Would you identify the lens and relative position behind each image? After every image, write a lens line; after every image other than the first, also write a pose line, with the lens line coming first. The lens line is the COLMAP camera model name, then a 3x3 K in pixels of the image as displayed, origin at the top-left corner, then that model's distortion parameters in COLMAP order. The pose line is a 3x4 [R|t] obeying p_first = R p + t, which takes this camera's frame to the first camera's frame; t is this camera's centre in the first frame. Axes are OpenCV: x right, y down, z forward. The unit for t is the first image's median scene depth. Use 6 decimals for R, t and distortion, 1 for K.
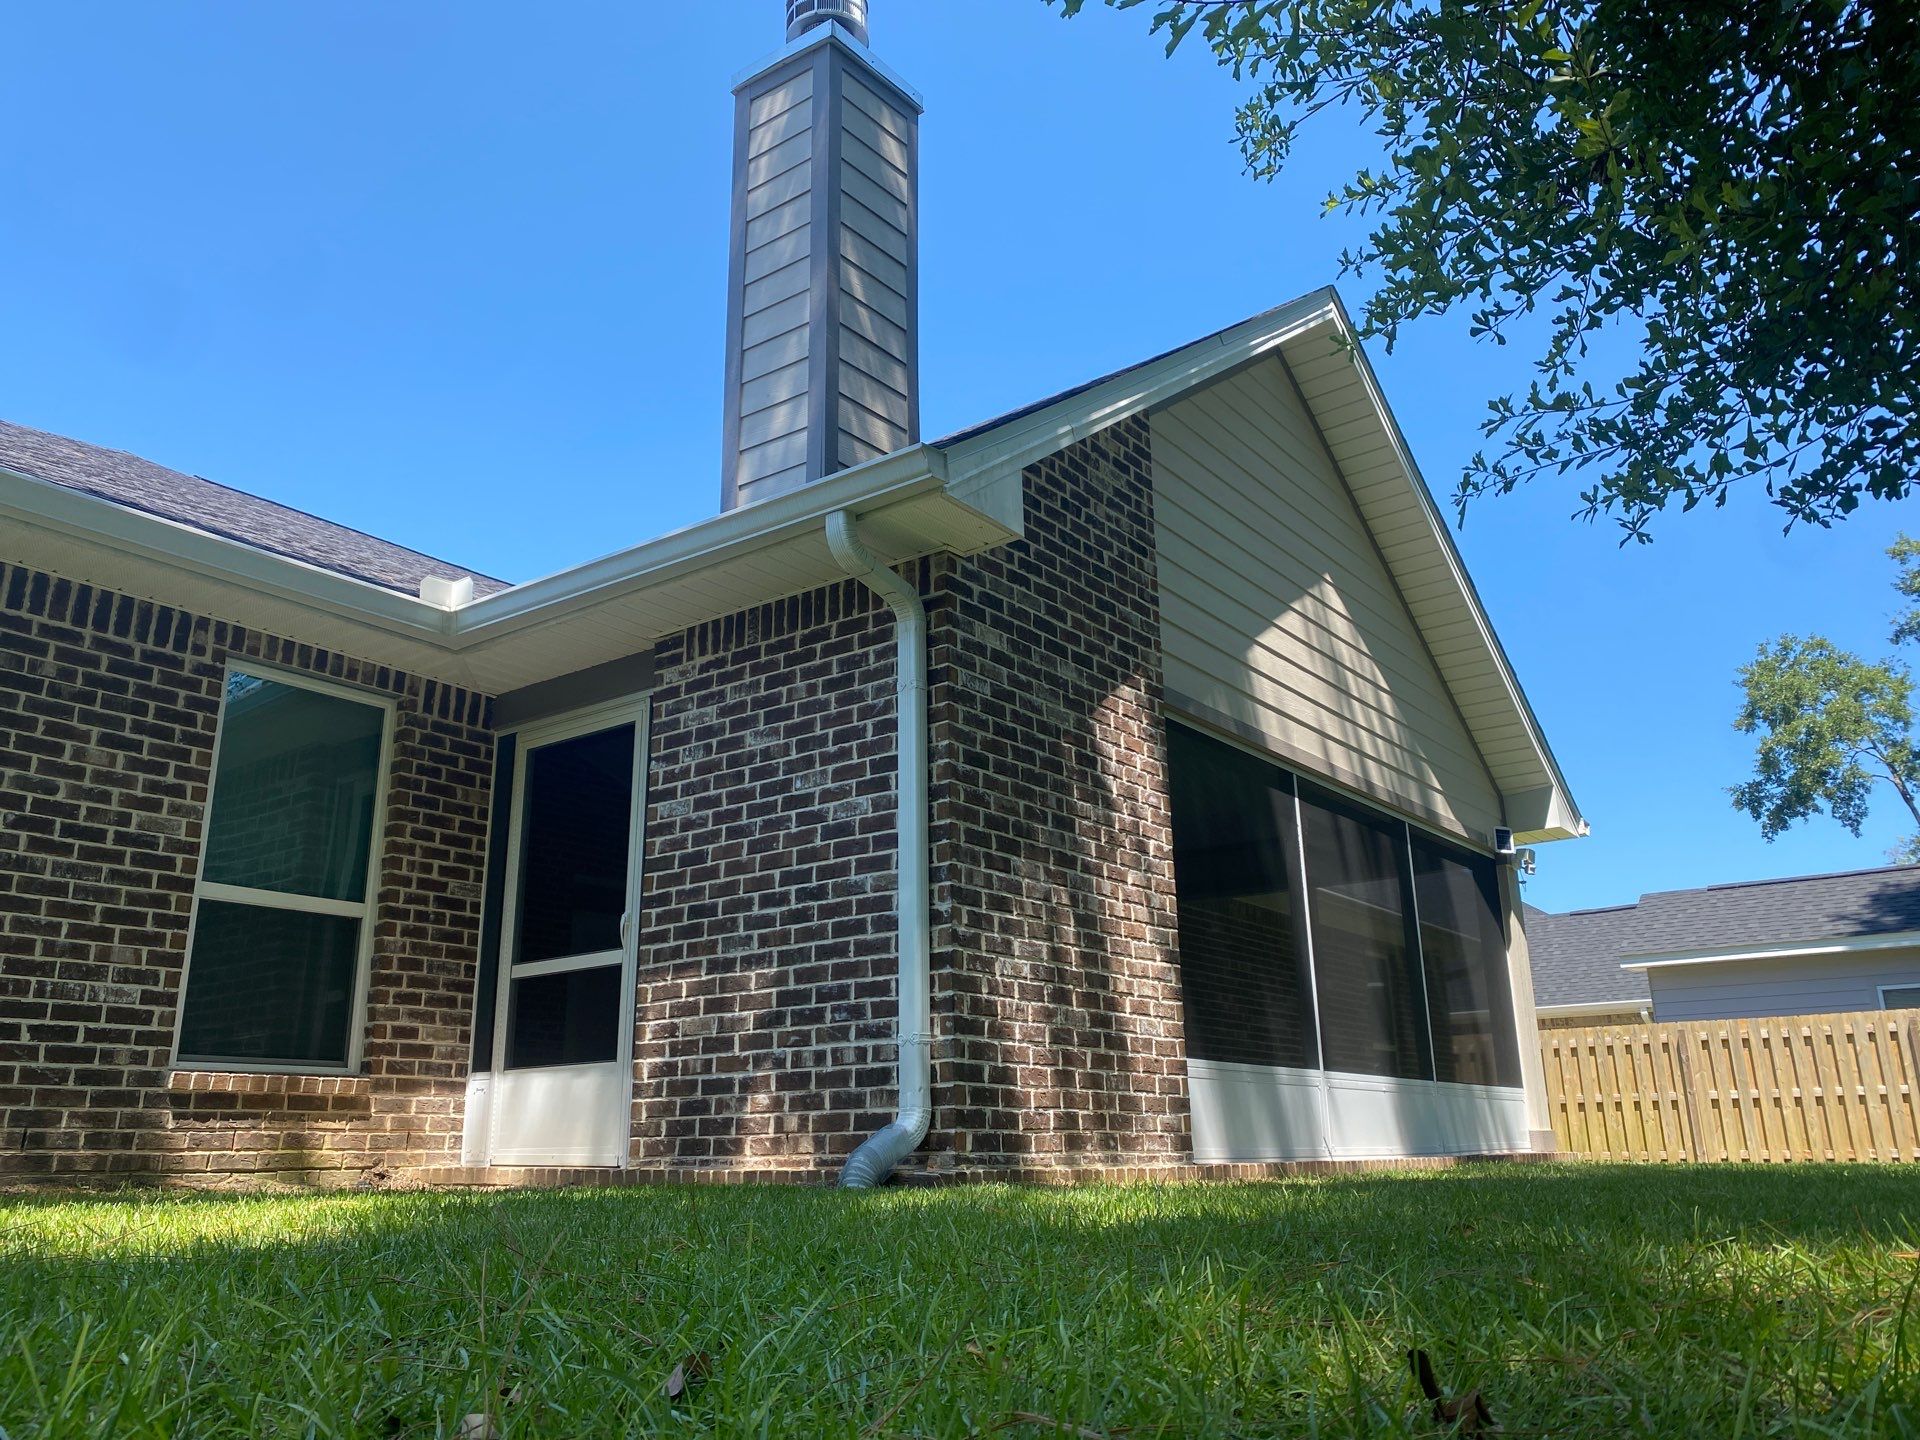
lens RADIAL K [[1434.7, 0, 939.5], [0, 1434.7, 697.1], [0, 0, 1]] dist [0.142010, -0.227194]
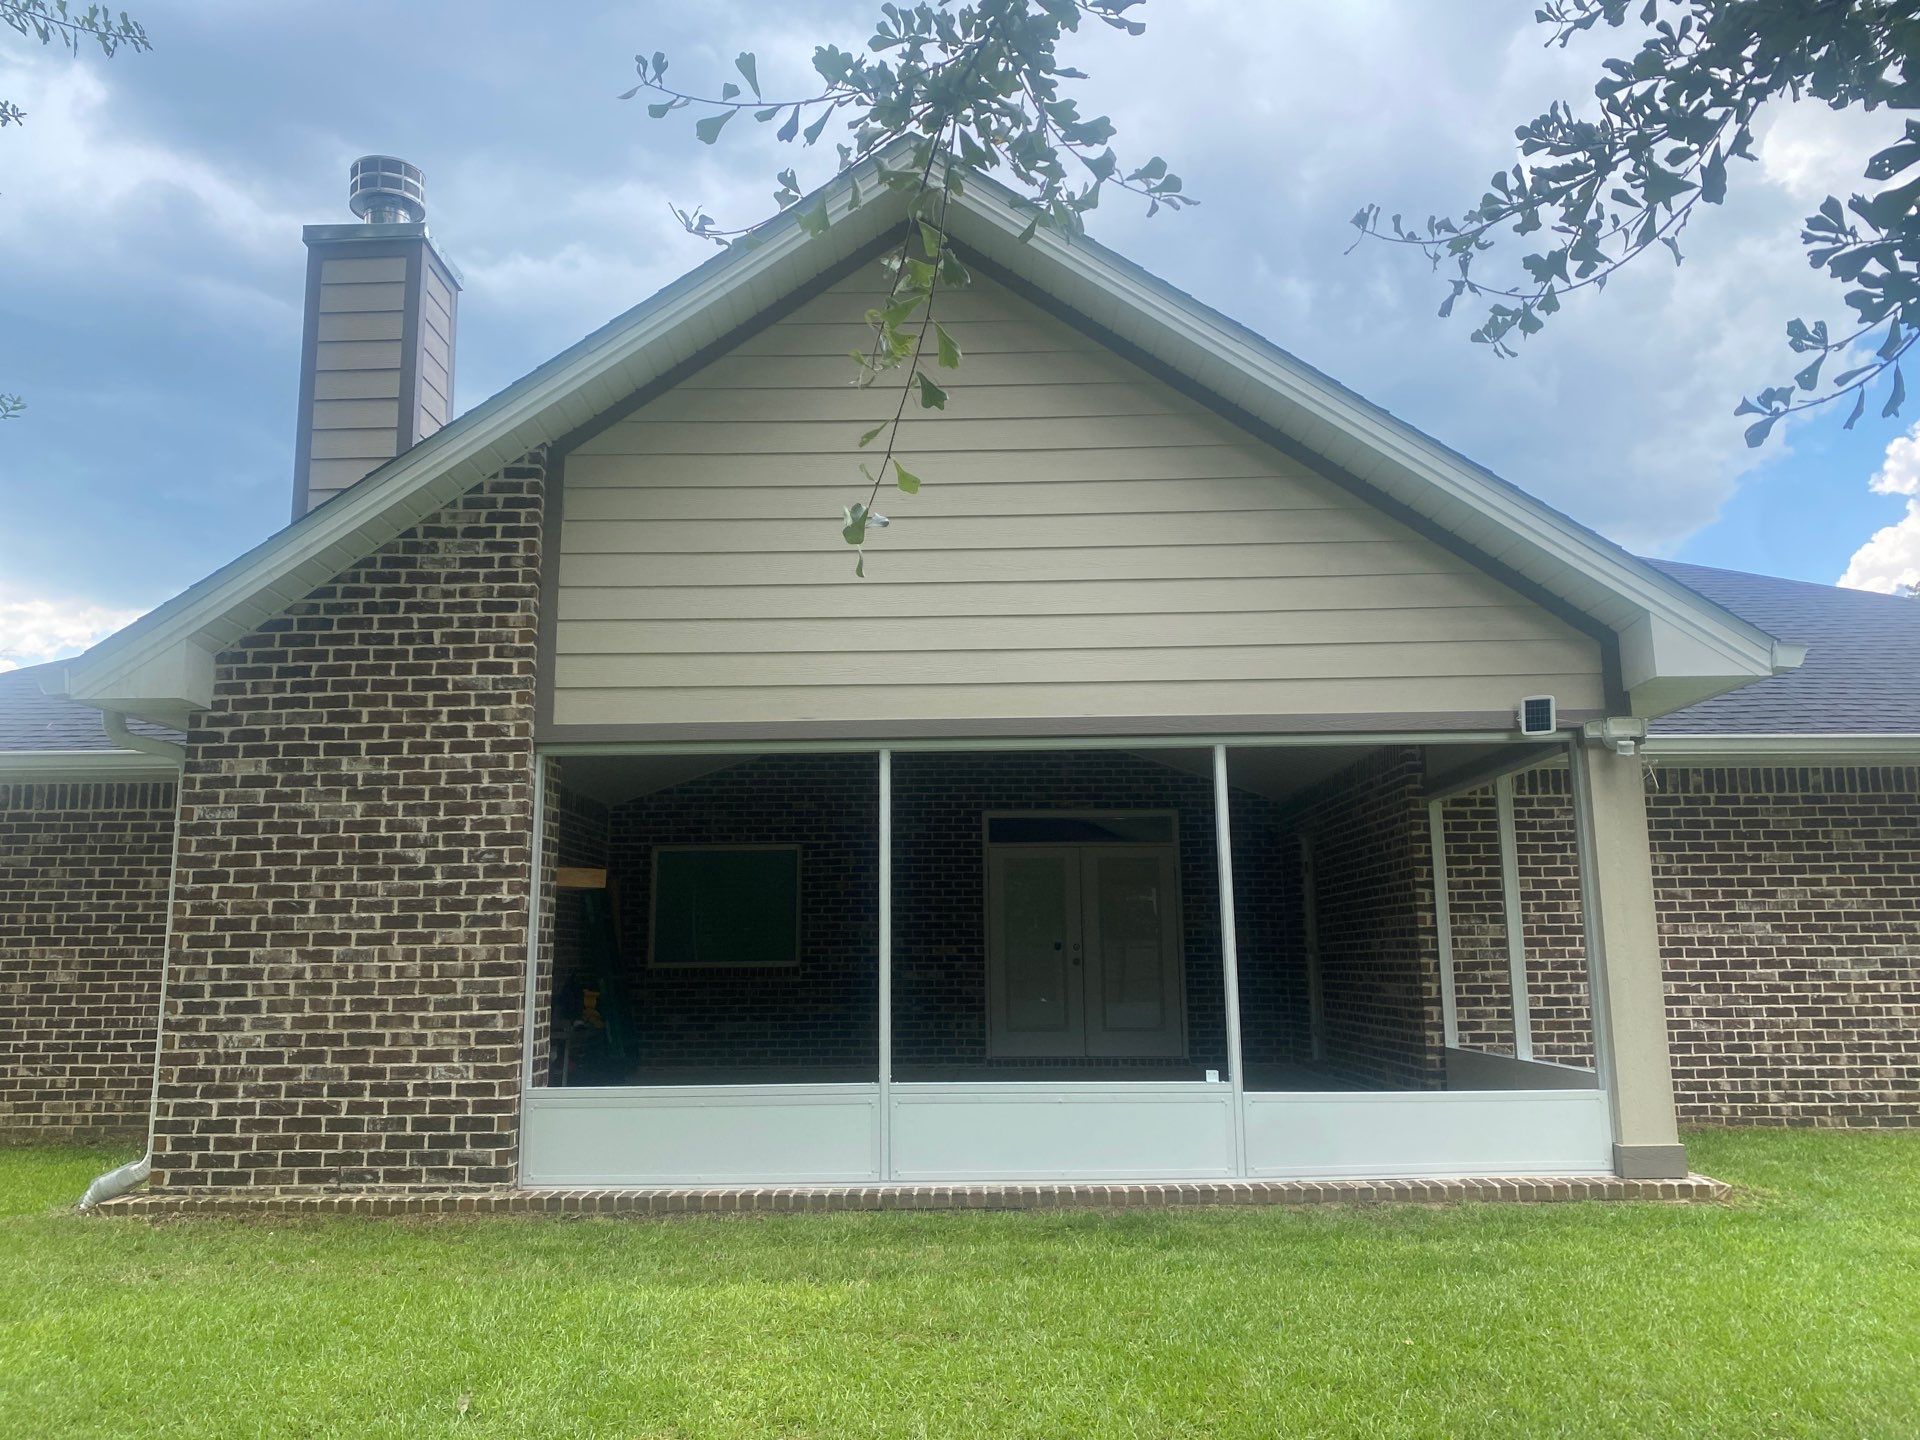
lens RADIAL K [[1475.8, 0, 946.4], [0, 1475.8, 697.1], [0, 0, 1]] dist [0.001293, 0.012324]
pose [[0.605112, -0.135548, -0.784517, 1.345293], [0.241078, 0.970333, 0.018295, 0.020740], [0.758763, -0.200200, 0.619838, 0.669153]]
